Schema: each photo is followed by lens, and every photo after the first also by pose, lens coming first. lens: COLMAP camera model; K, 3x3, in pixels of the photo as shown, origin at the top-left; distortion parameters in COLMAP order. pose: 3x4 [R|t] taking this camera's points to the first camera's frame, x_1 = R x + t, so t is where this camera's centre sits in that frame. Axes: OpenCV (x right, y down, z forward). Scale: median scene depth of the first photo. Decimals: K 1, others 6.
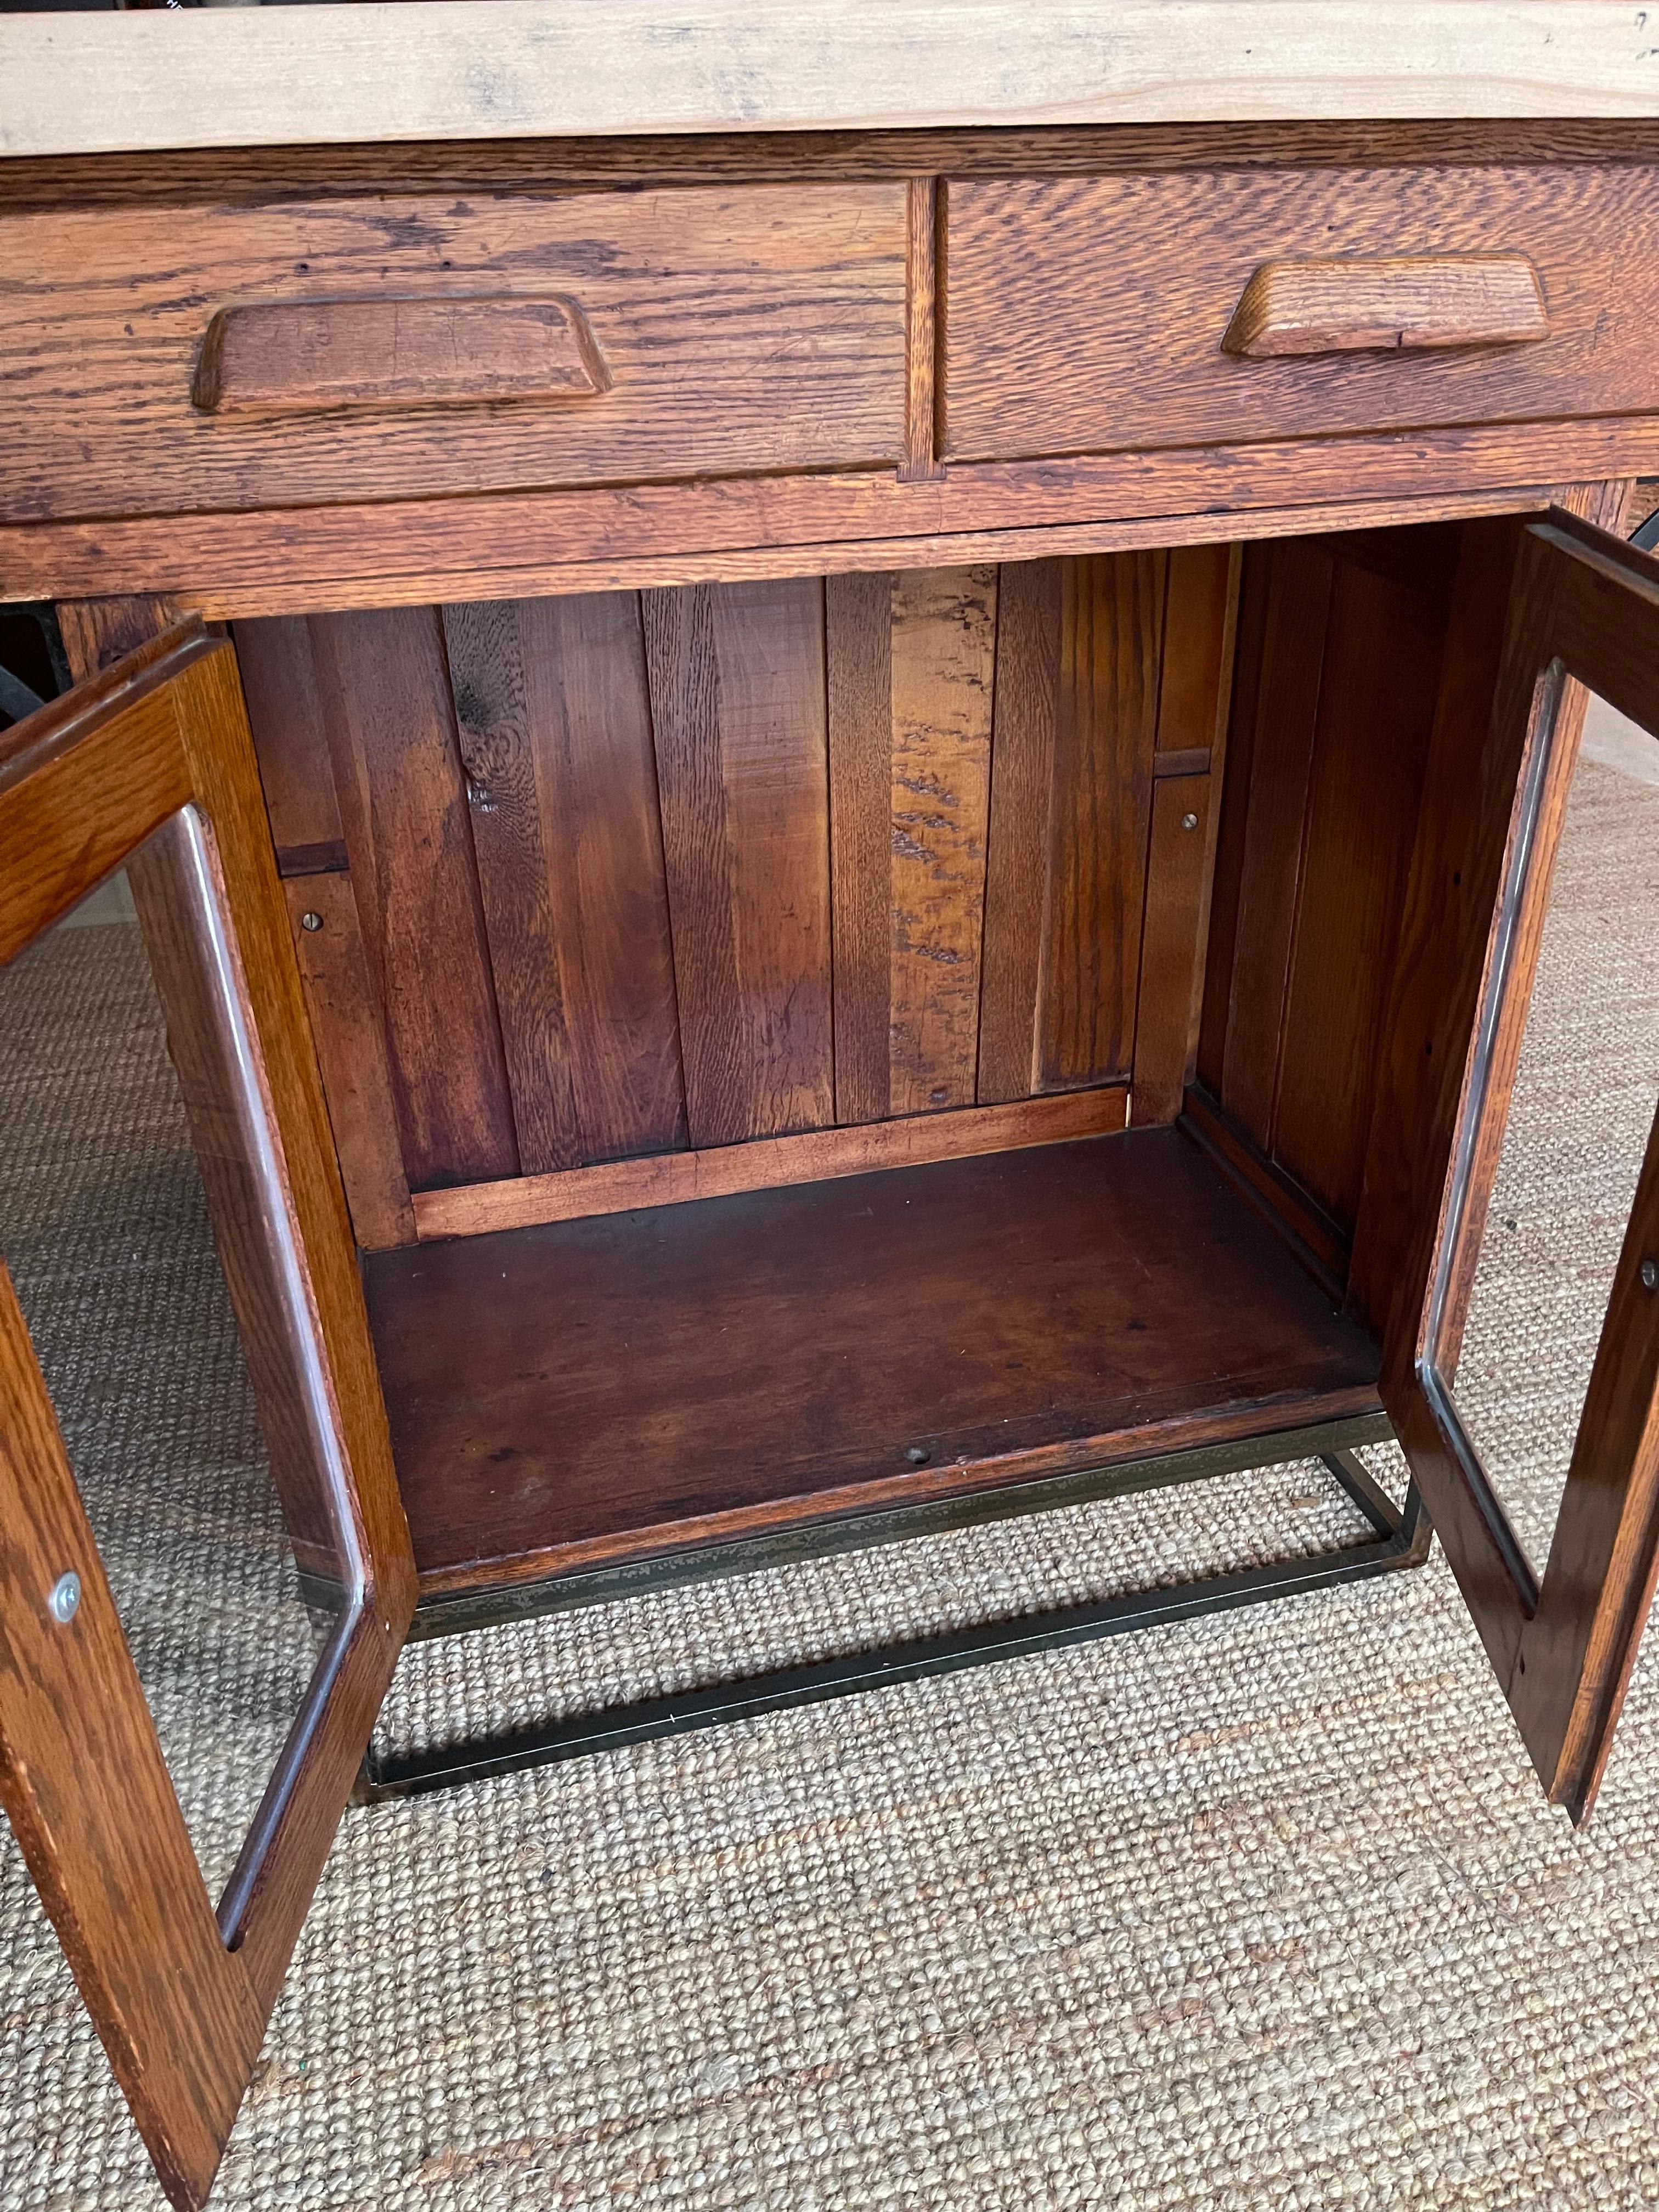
lens RADIAL K [[1700.5, 0, 841.5], [0, 1700.5, 1101.6], [0, 0, 1]] dist [0.020686, -0.035236]
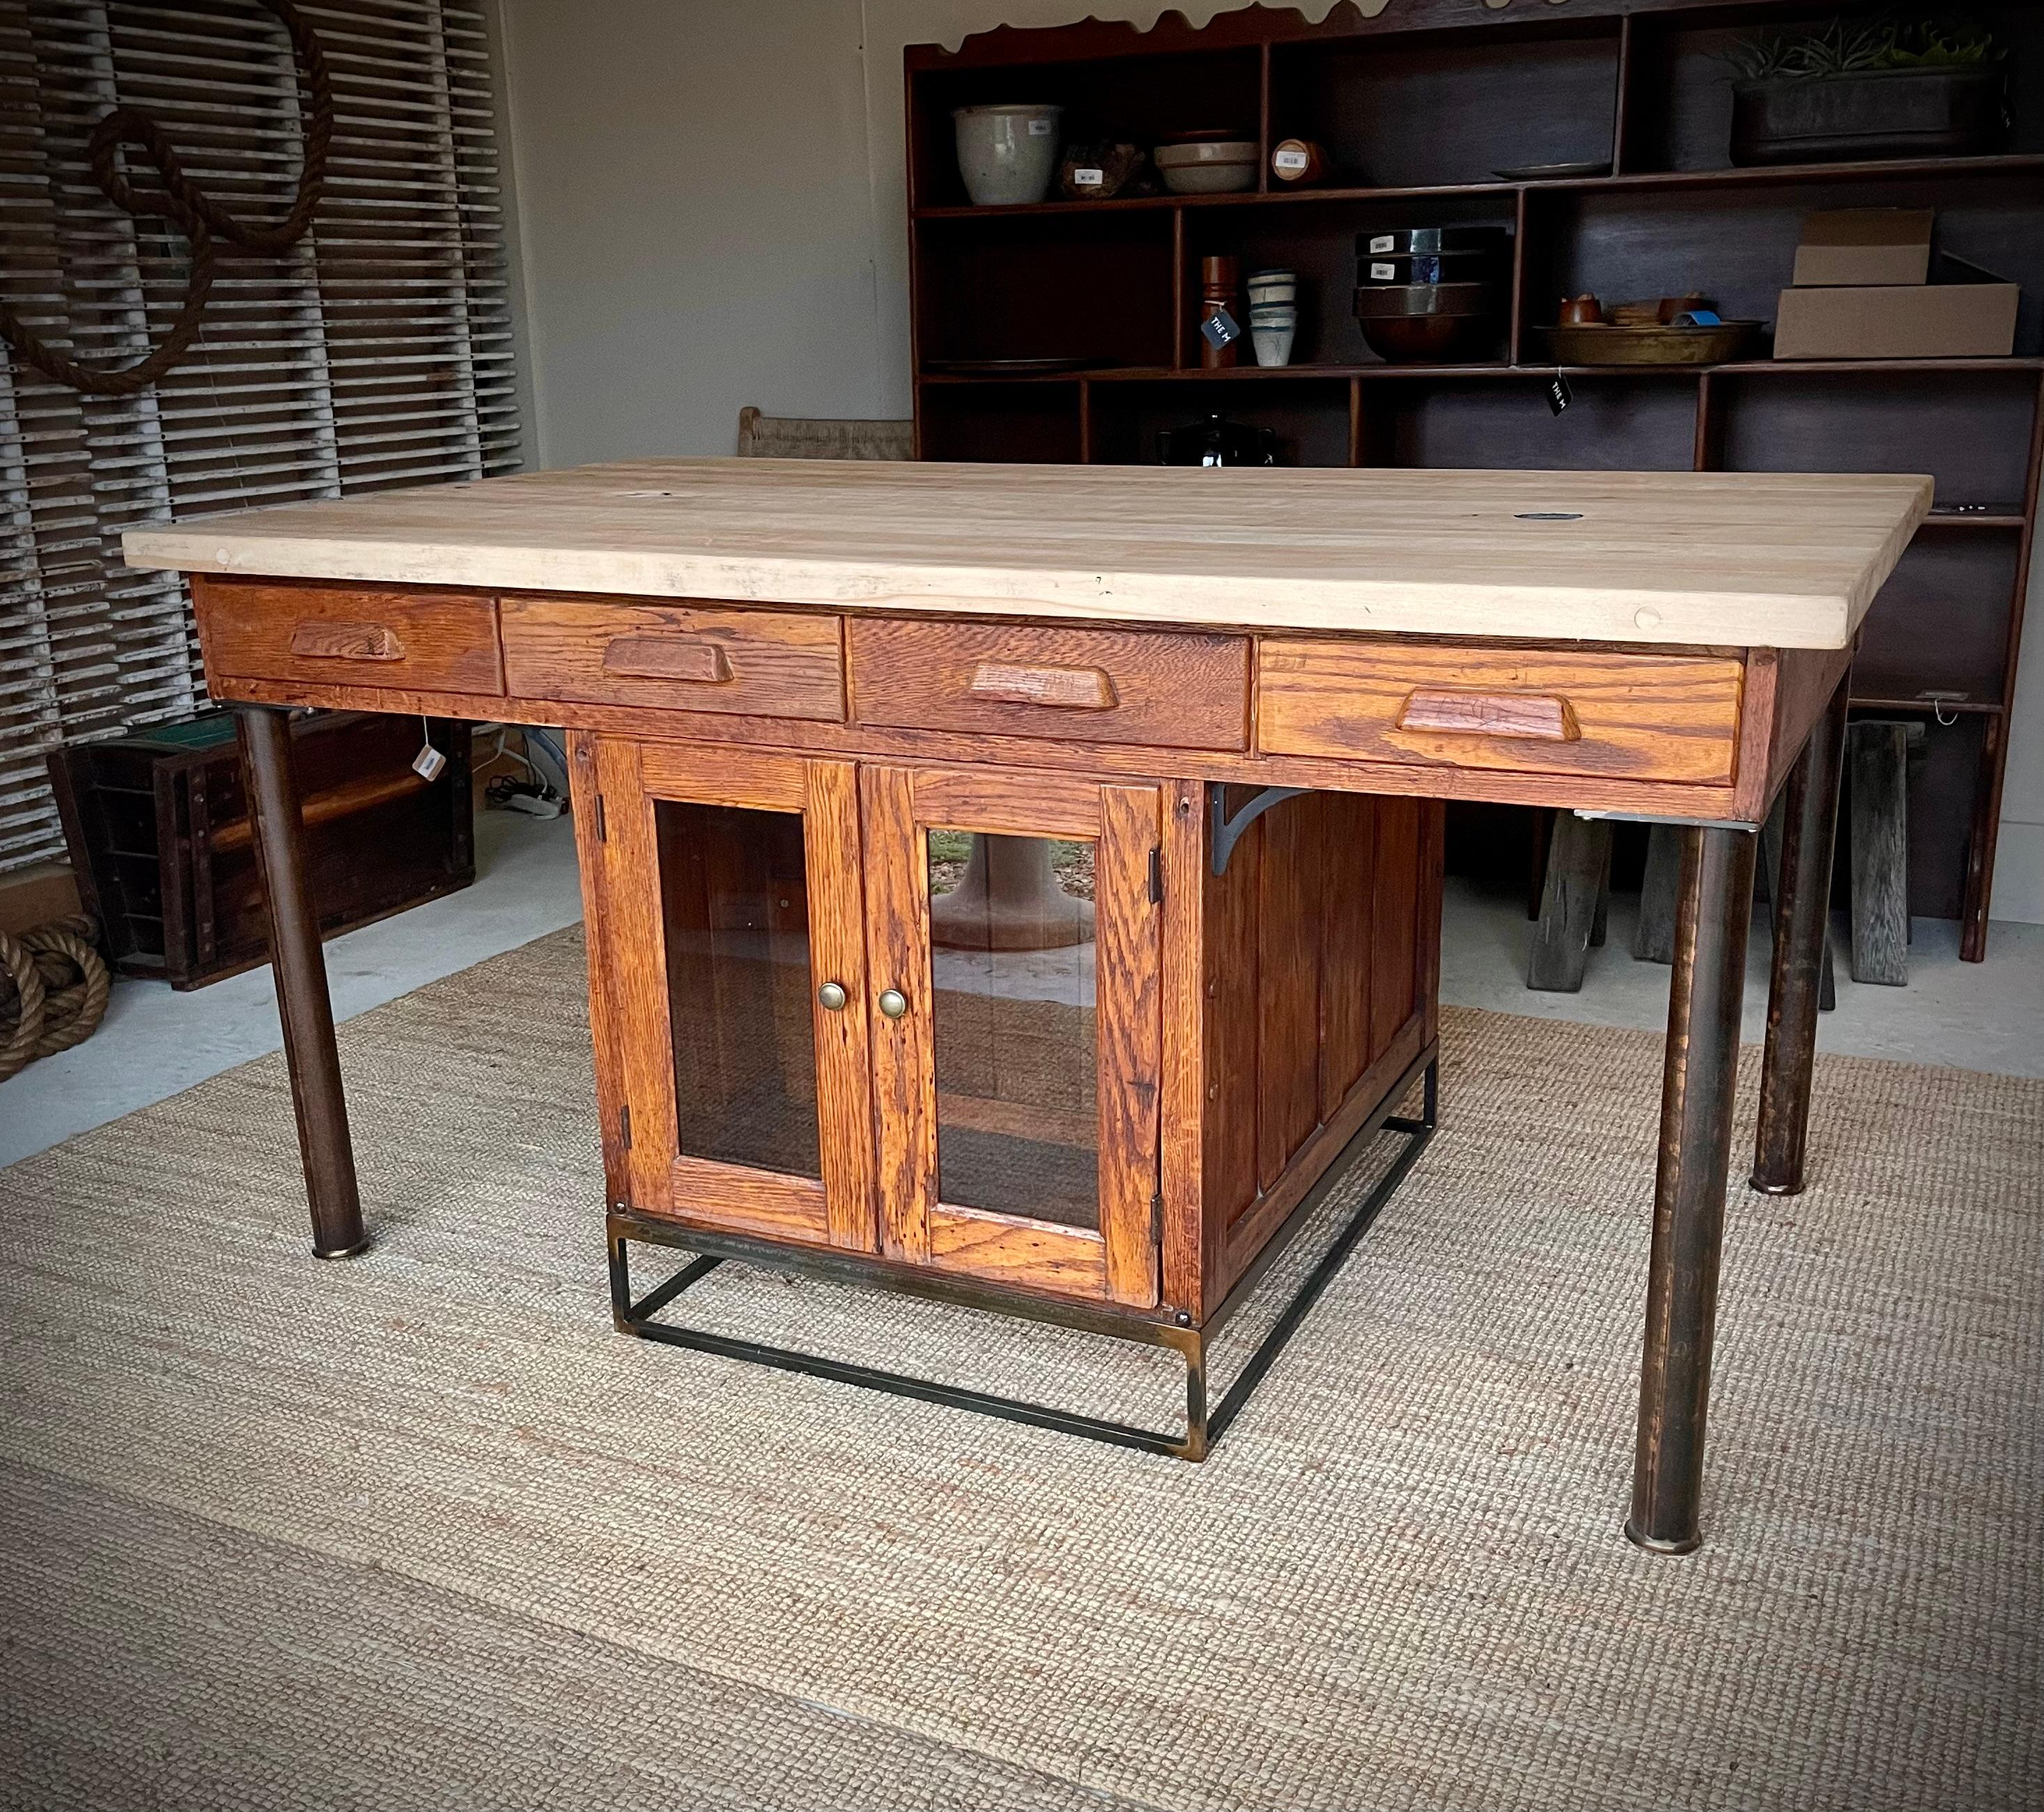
lens RADIAL K [[2148.1, 0, 979.2], [0, 2148.1, 924.6], [0, 0, 1]] dist [0.025849, 0.000000]
pose [[0.759311, 0.194411, -0.621008, 2.101480], [-0.312361, 0.946086, -0.085746, 0.086121], [0.570857, 0.259086, 0.779100, -1.141929]]
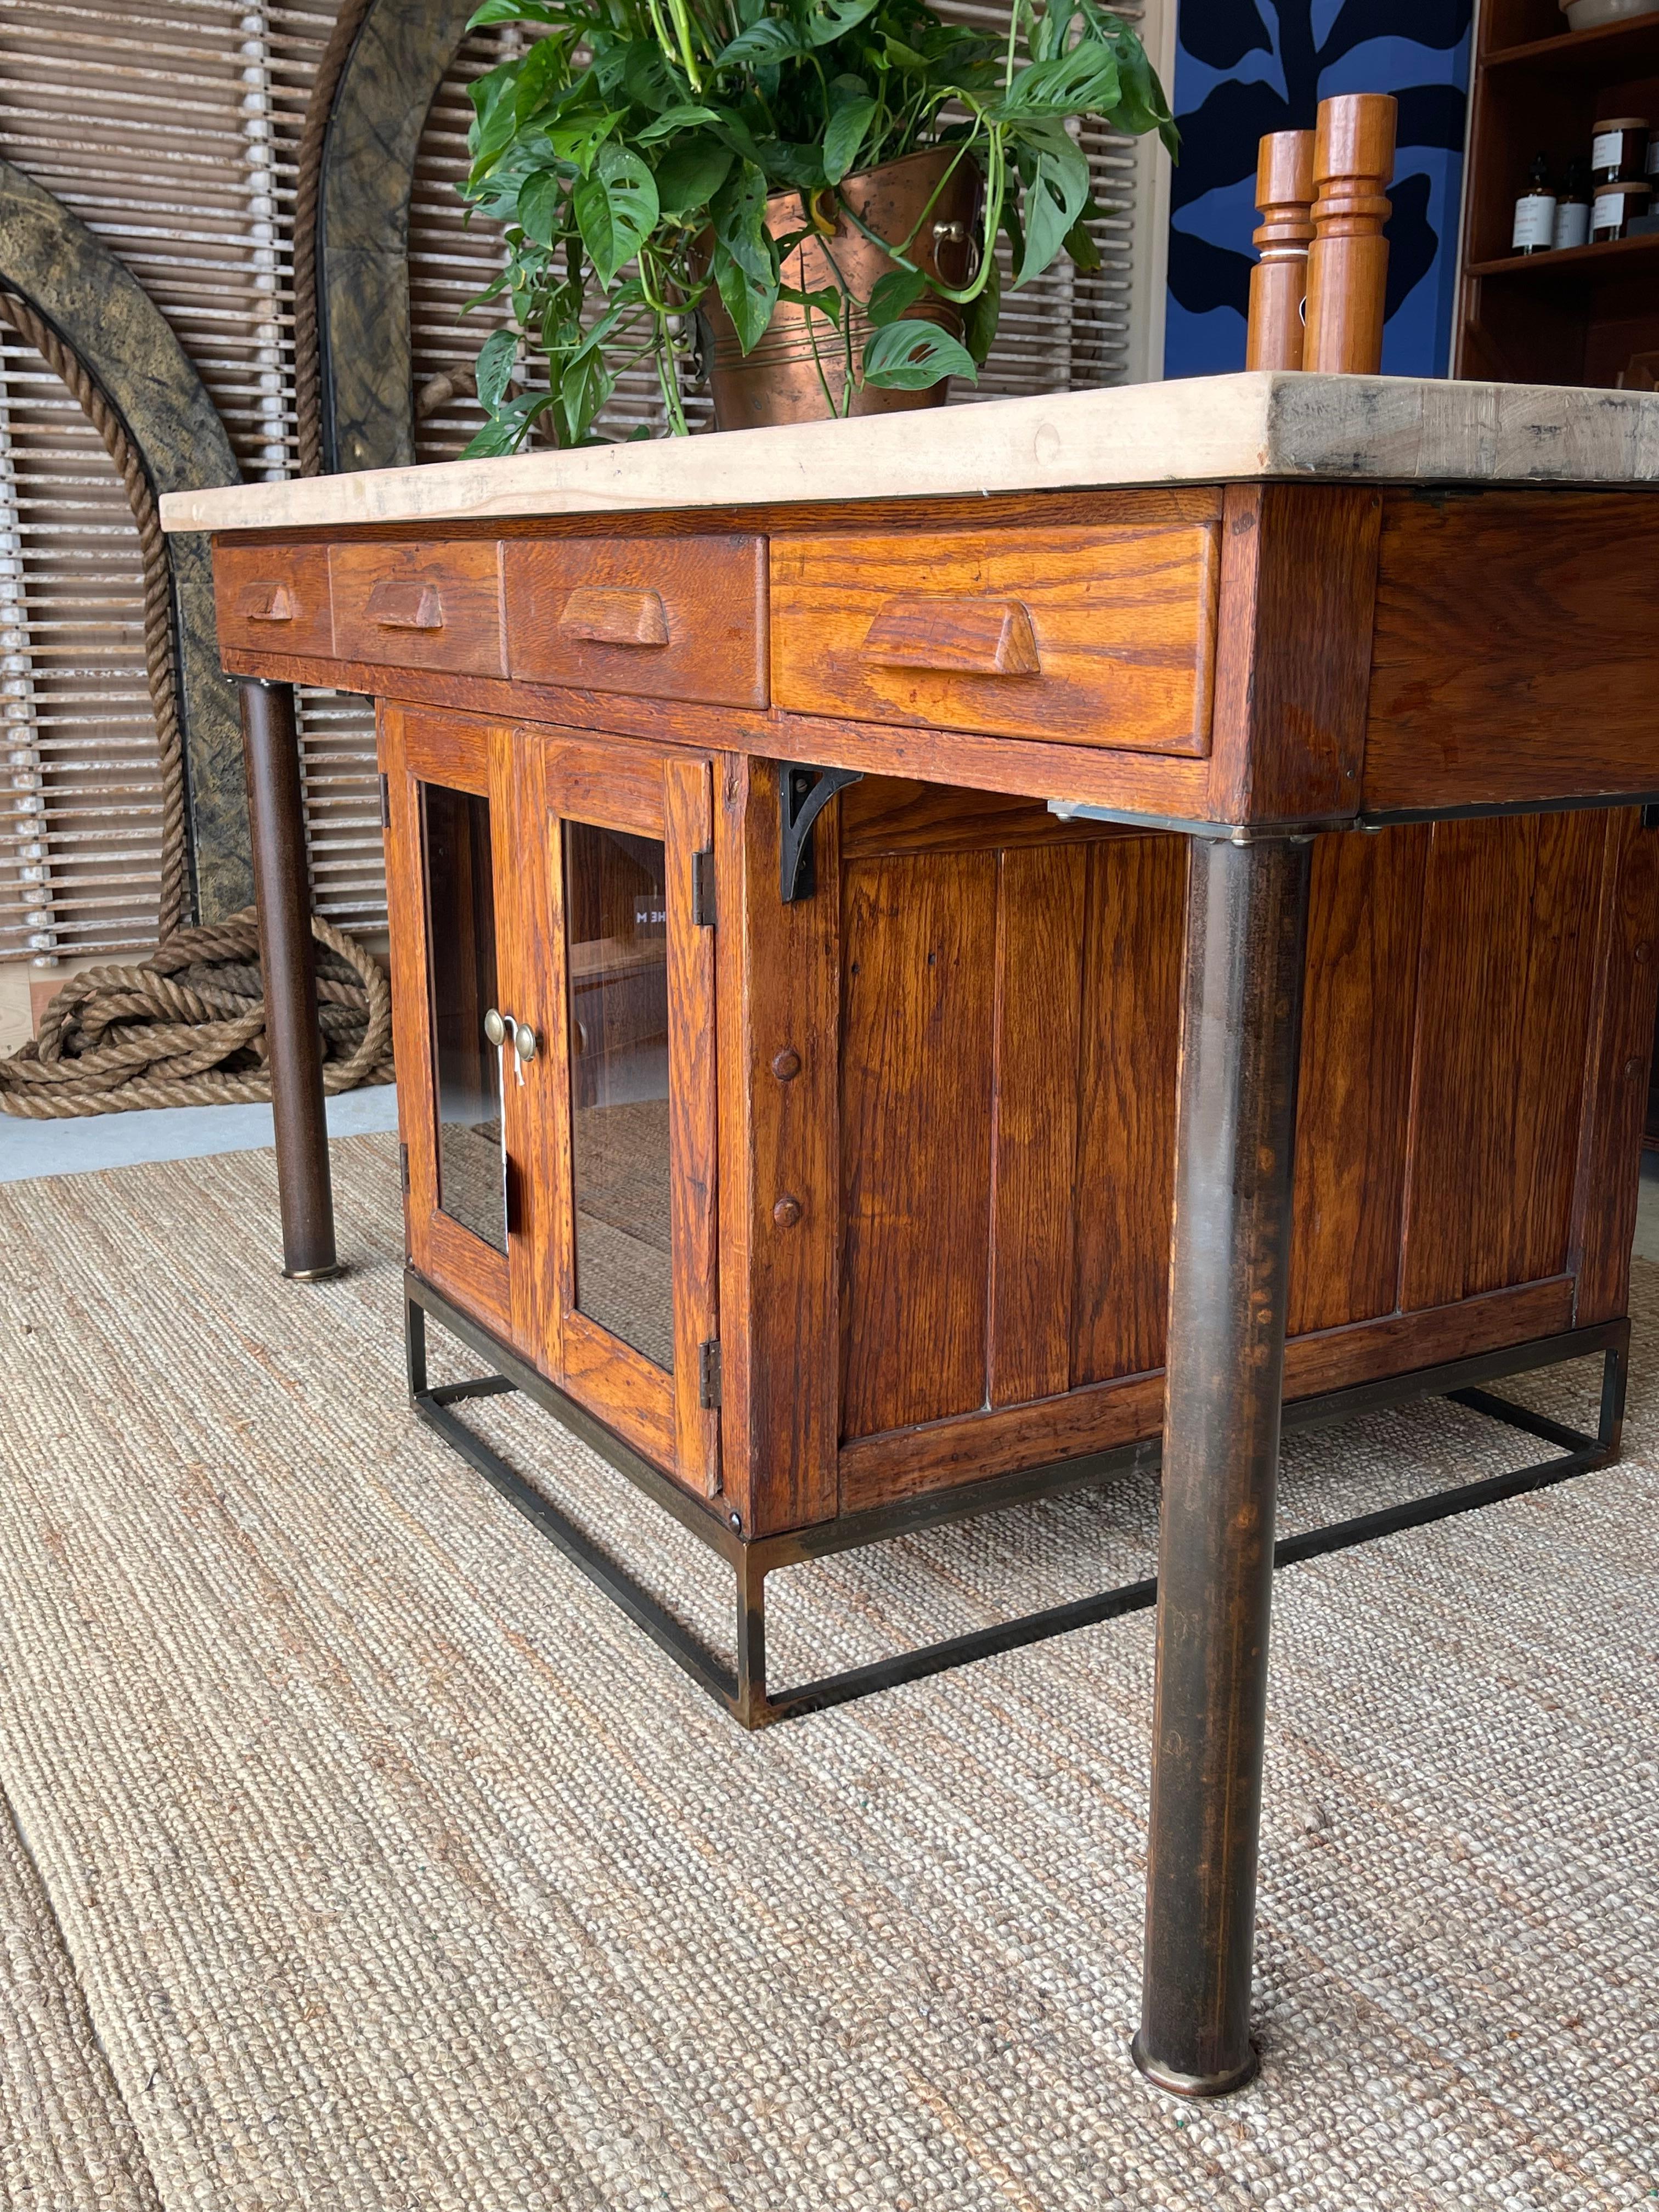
lens RADIAL K [[2125.5, 0, 810.7], [0, 2125.5, 1100.4], [0, 0, 1]] dist [0.022827, 0.000000]
pose [[0.274180, 0.258468, -0.926294, 2.470230], [-0.477407, 0.872718, 0.102208, -0.373481], [0.834810, 0.414195, 0.362676, 0.627636]]
